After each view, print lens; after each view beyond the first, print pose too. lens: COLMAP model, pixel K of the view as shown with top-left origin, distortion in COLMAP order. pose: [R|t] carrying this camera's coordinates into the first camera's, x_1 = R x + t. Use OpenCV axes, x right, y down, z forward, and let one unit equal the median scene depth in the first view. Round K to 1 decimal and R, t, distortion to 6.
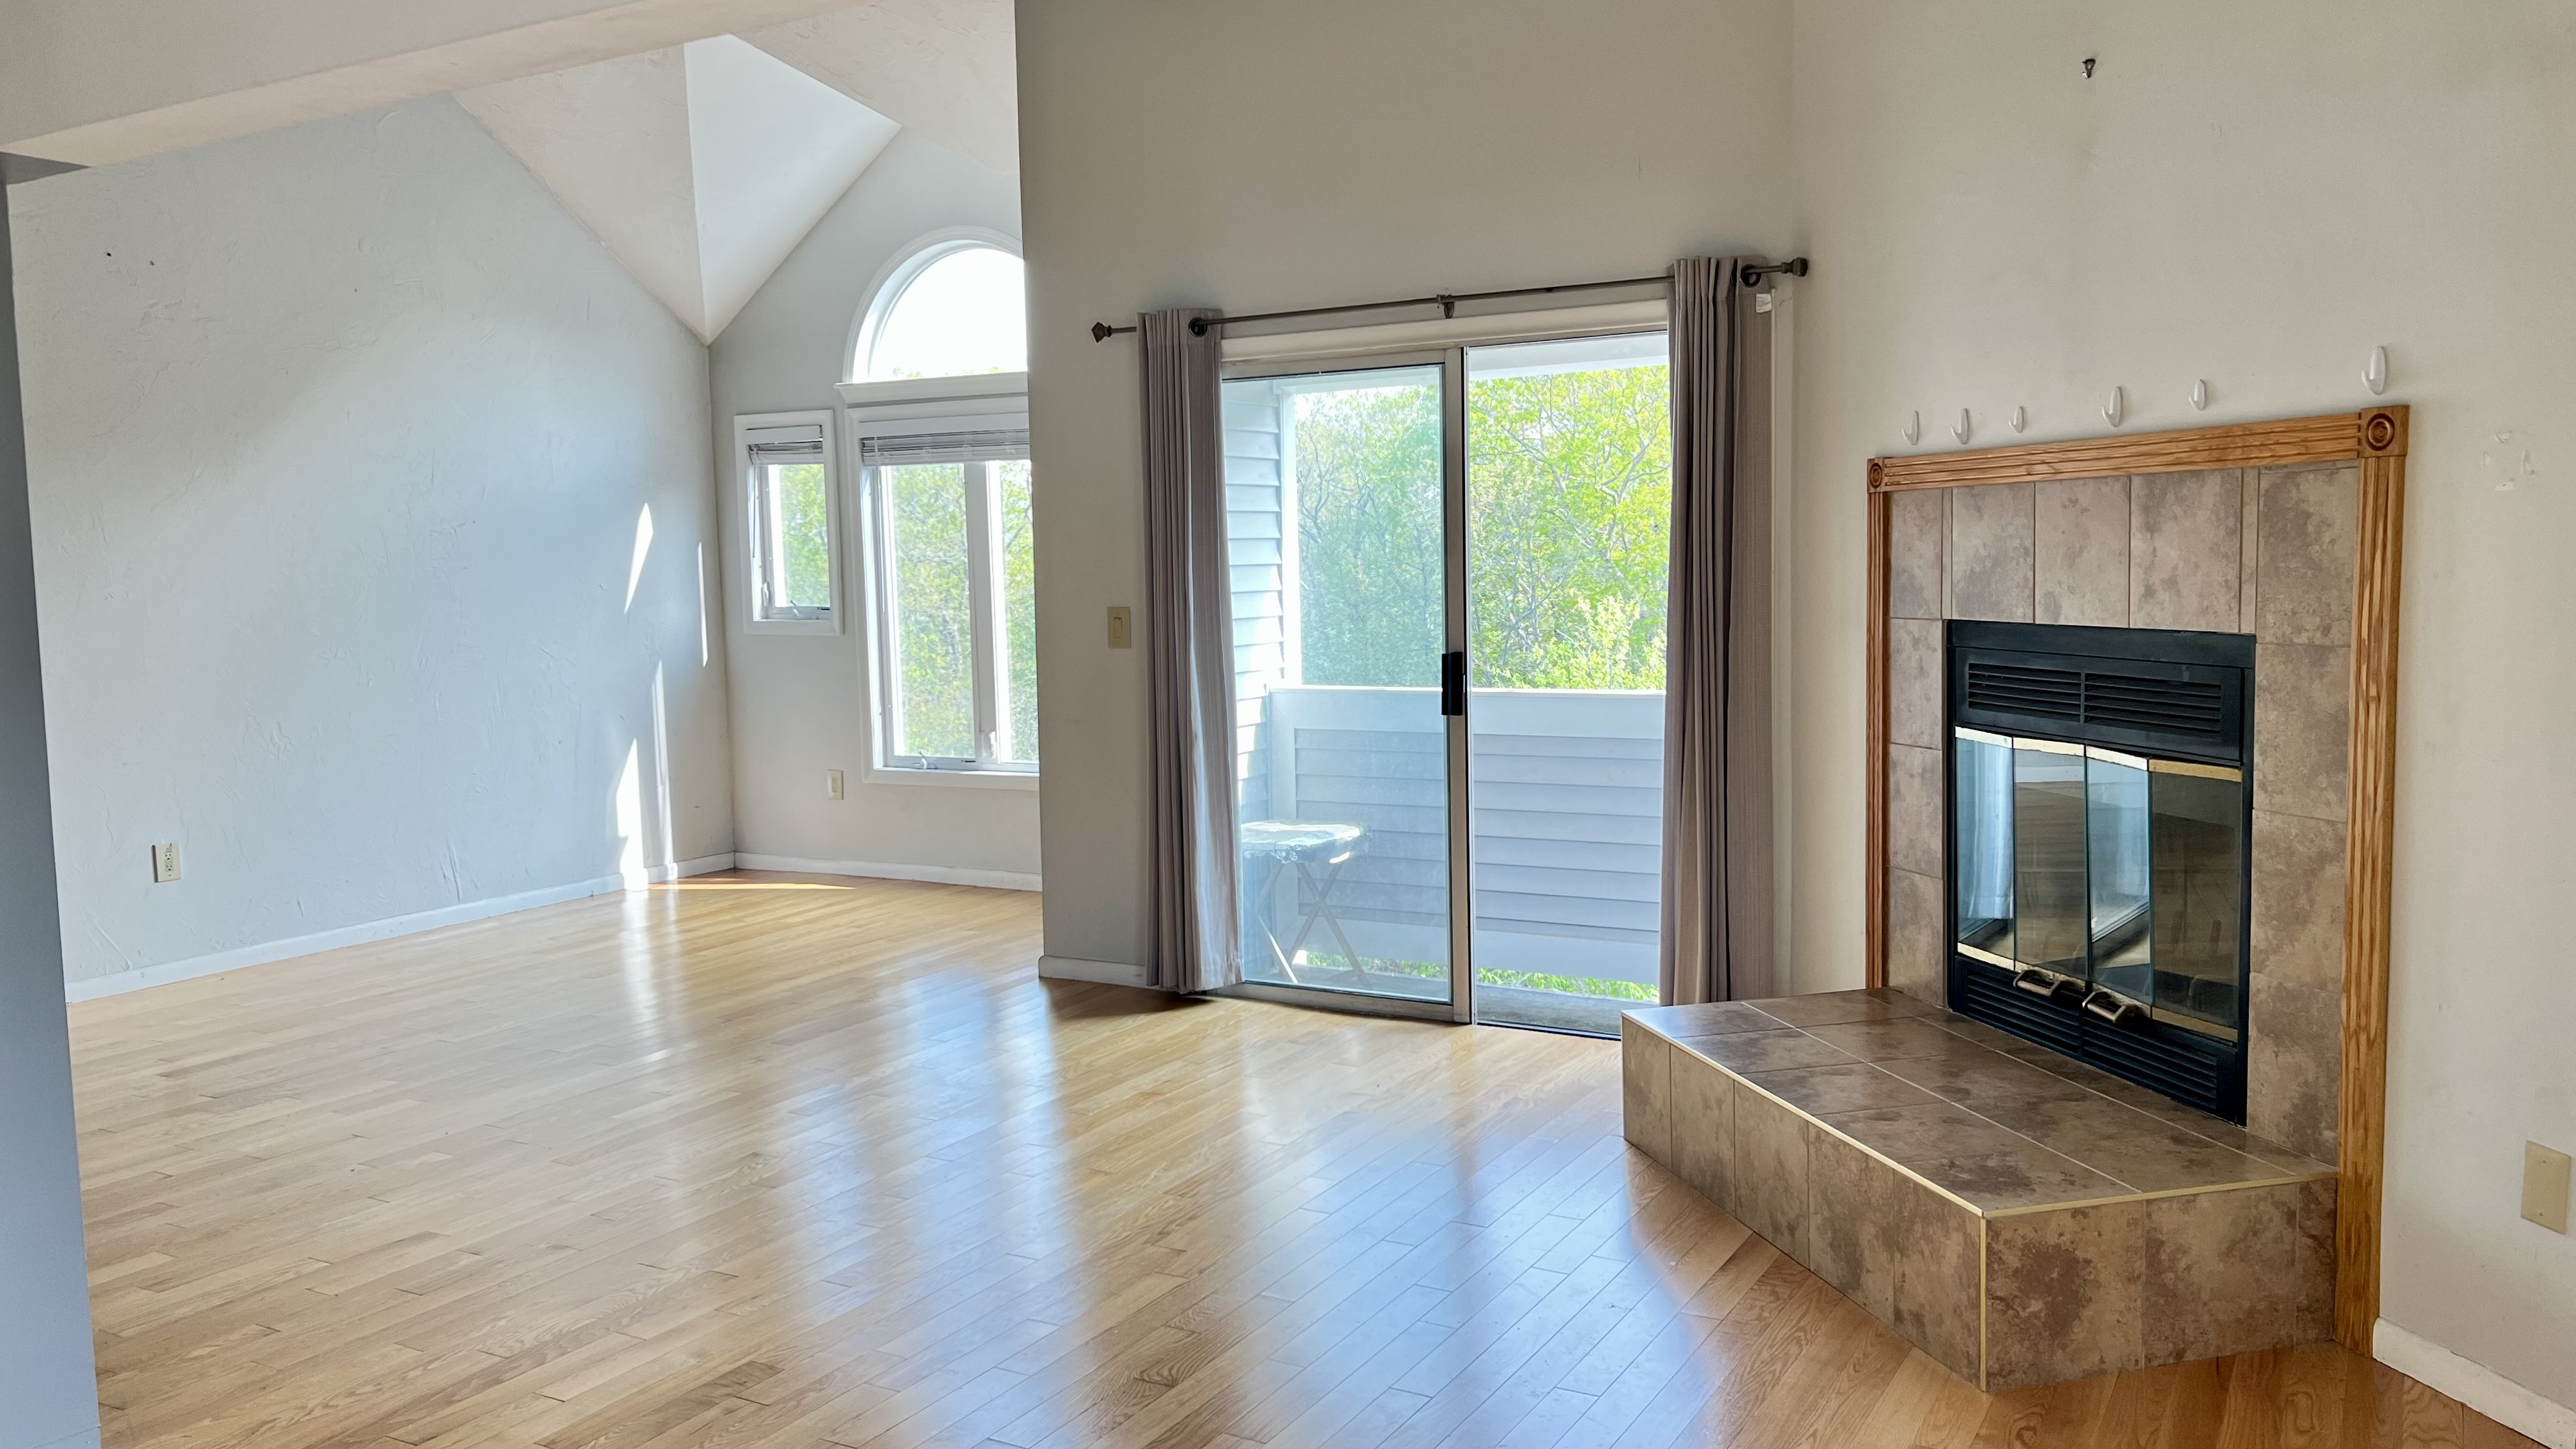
lens RADIAL K [[1955.9, 0, 1288.0], [0, 1955.9, 724.5], [0, 0, 1]] dist [0.078751, -0.098423]
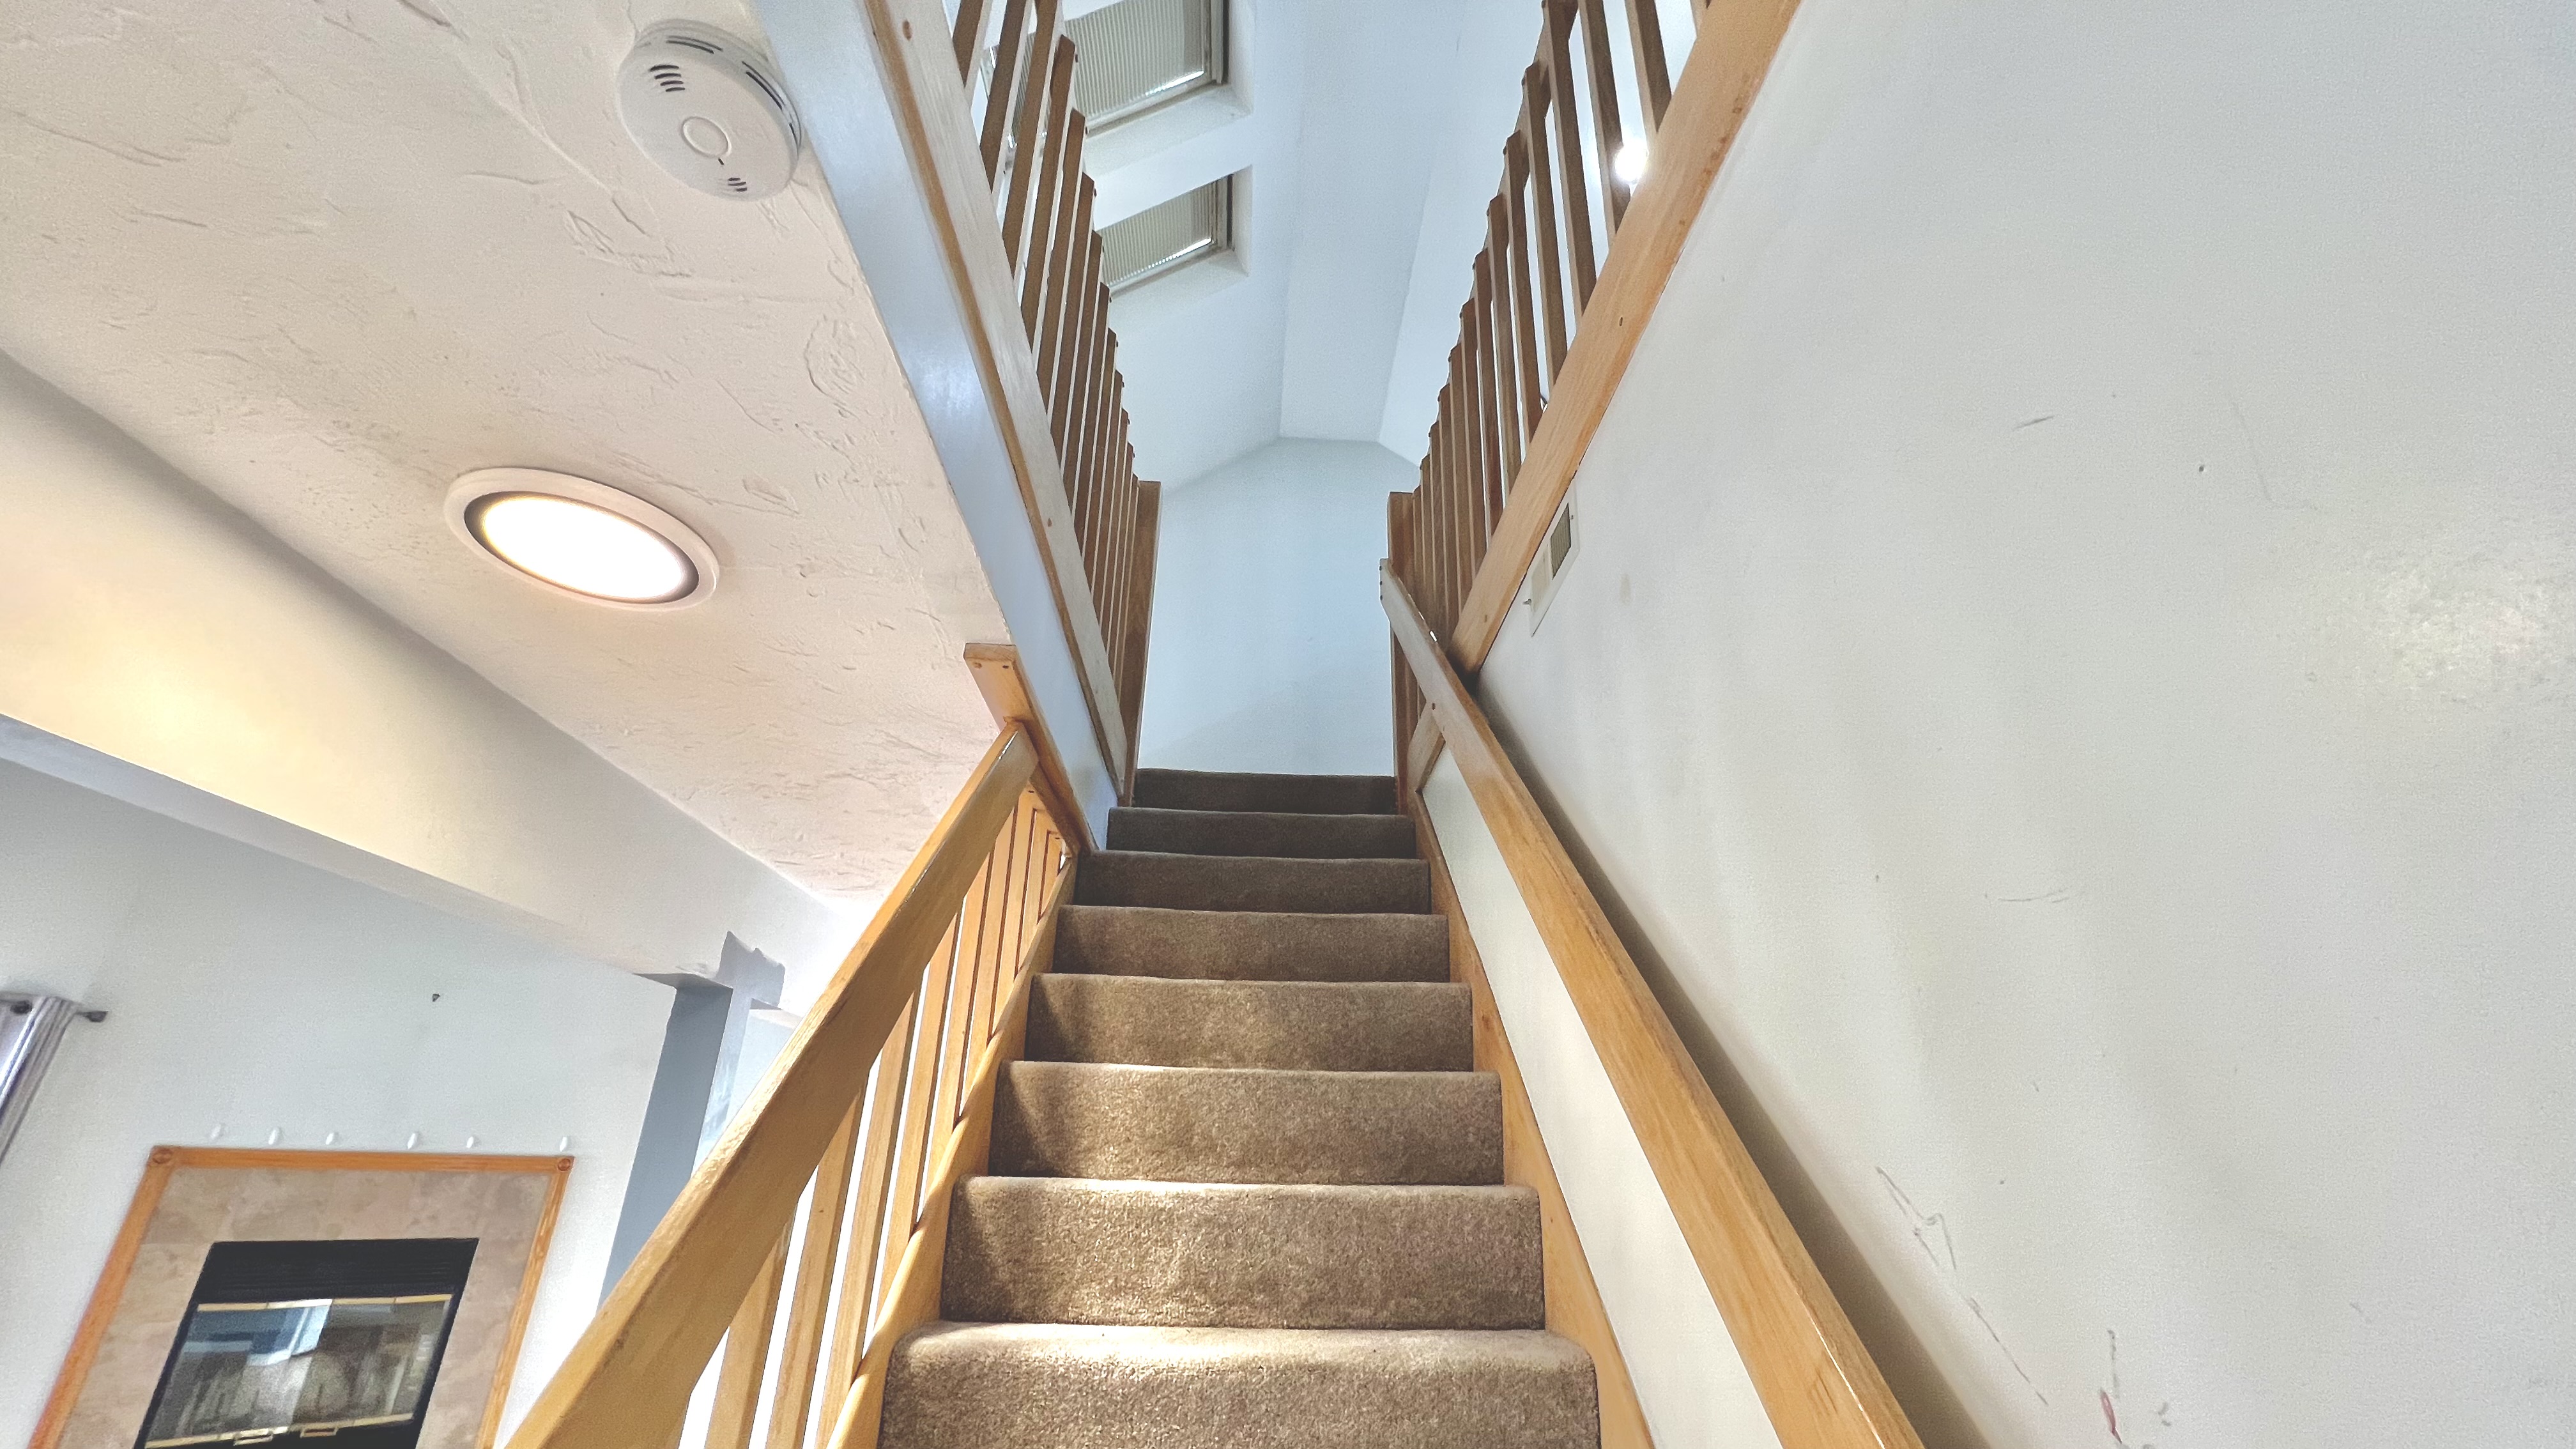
lens RADIAL K [[1043.9, 0, 1287.7], [0, 1043.9, 716.1], [0, 0, 1]] dist [-0.001024, 0.001017]
pose [[-0.543479, 0.357181, 0.759640, -1.172784], [0.067218, 0.920567, -0.384757, -0.061468], [-0.836727, -0.158046, -0.524318, 0.725573]]
